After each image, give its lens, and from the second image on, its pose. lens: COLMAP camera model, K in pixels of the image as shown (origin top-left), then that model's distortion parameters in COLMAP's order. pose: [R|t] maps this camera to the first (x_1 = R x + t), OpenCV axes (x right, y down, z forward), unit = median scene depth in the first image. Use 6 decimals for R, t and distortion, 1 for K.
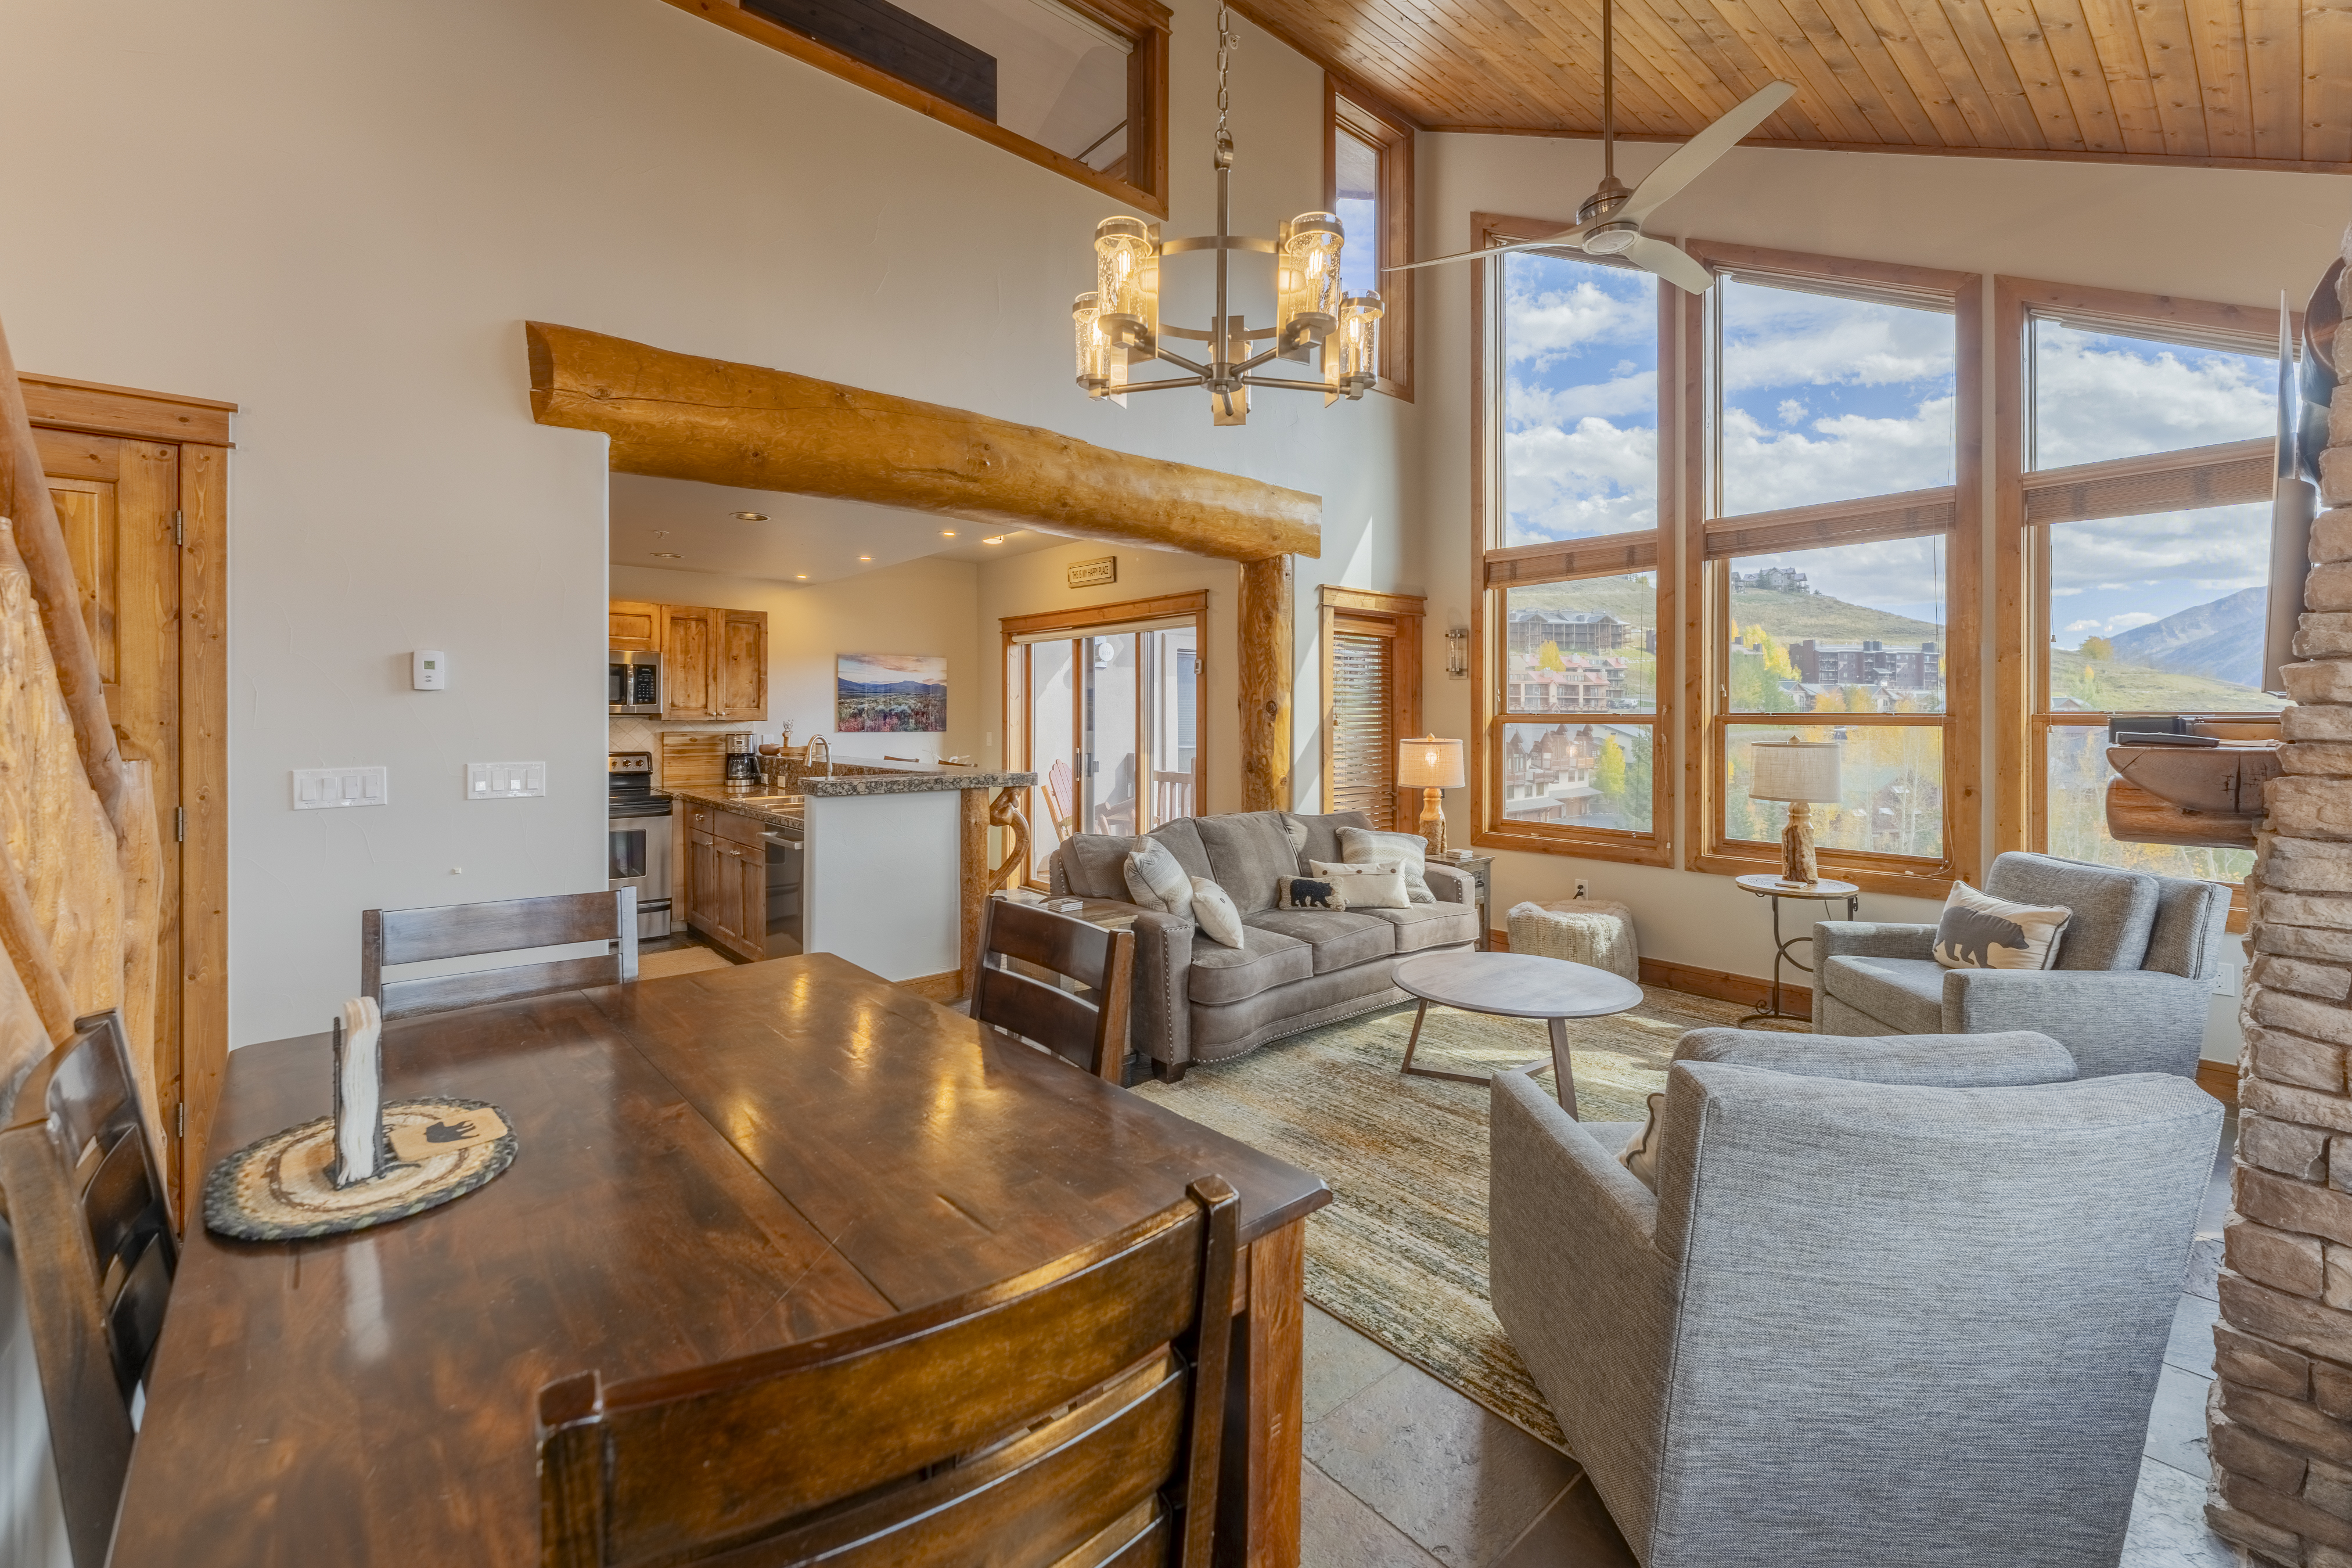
lens RADIAL K [[974.2, 0, 1175.3], [0, 974.2, 720.9], [0, 0, 1]] dist [-0.000310, -0.000031]
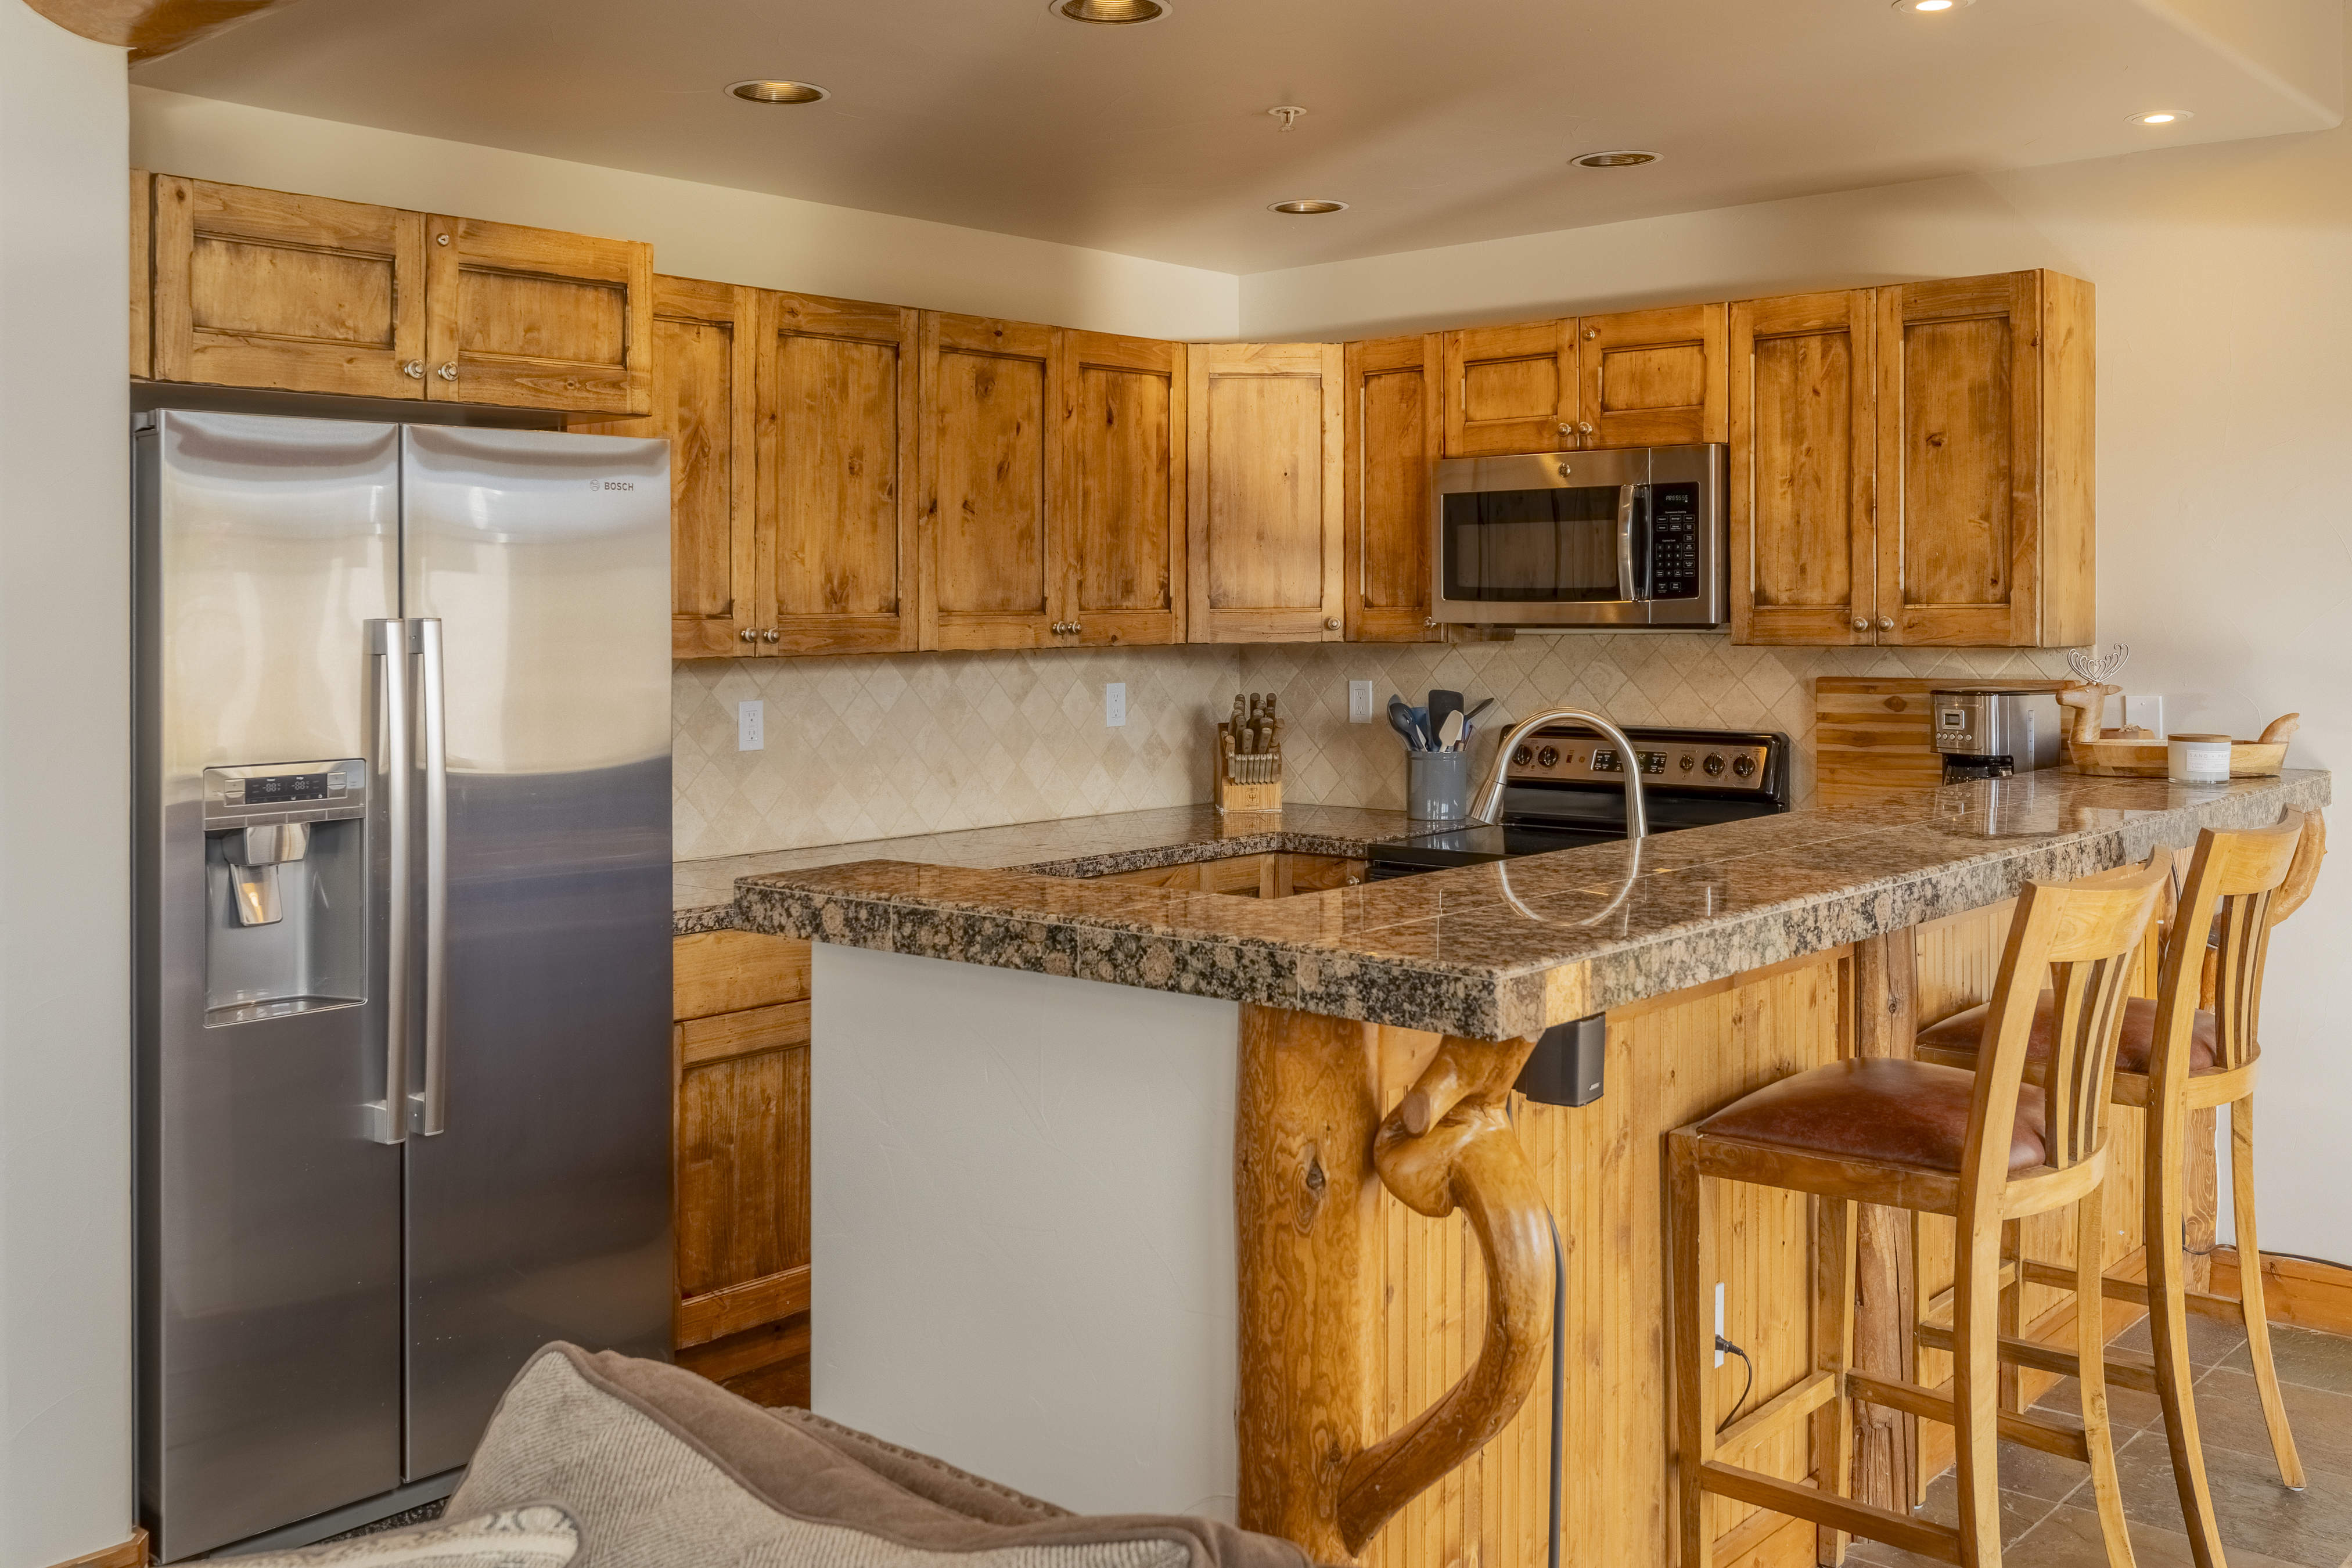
lens RADIAL K [[2183.7, 0, 1170.1], [0, 2183.7, 606.3], [0, 0, 1]] dist [-0.003210, -0.010333]
pose [[0.139799, -0.005915, -0.990162, 0.197055], [0.002134, 0.999982, -0.005672, -0.009528], [0.990178, -0.001320, 0.139809, 0.691049]]
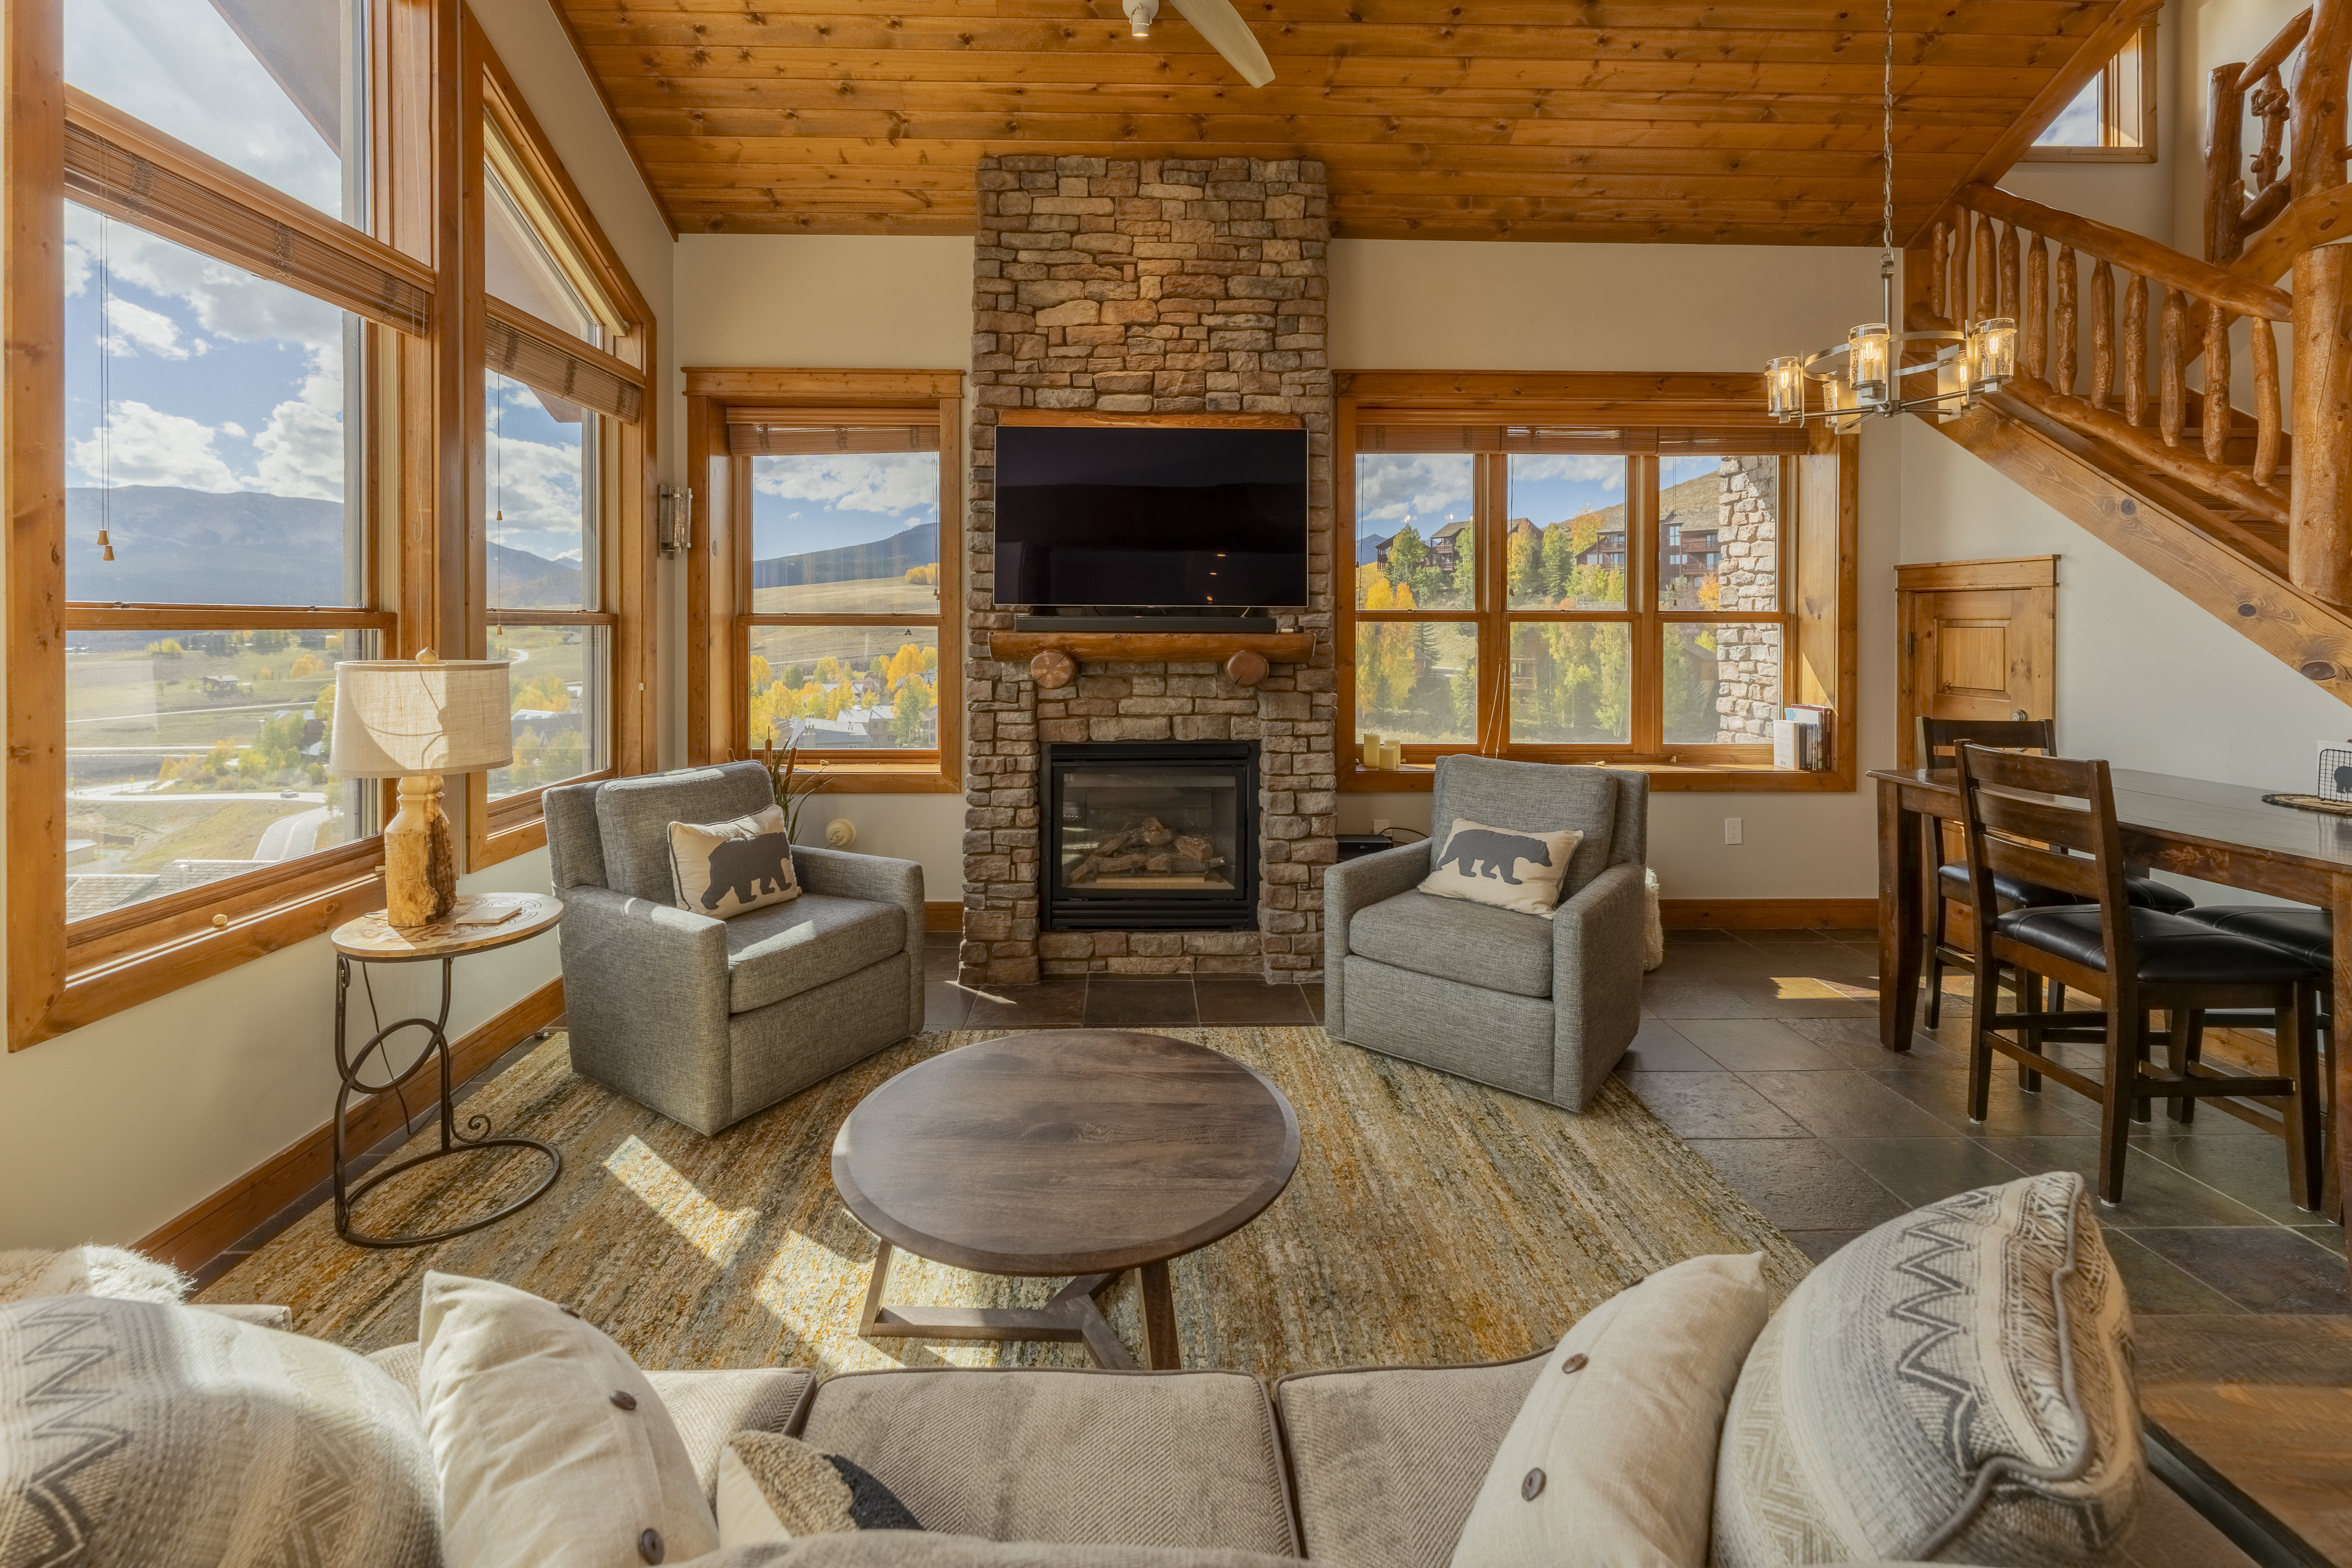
lens RADIAL K [[998.3, 0, 1152.8], [0, 998.3, 654.7], [0, 0, 1]] dist [-0.001074, -0.000226]
pose [[-0.782513, -0.024186, 0.622164, -0.012388], [-0.000227, 0.999256, 0.038560, -0.001966], [-0.622634, 0.030033, -0.781937, 0.790910]]
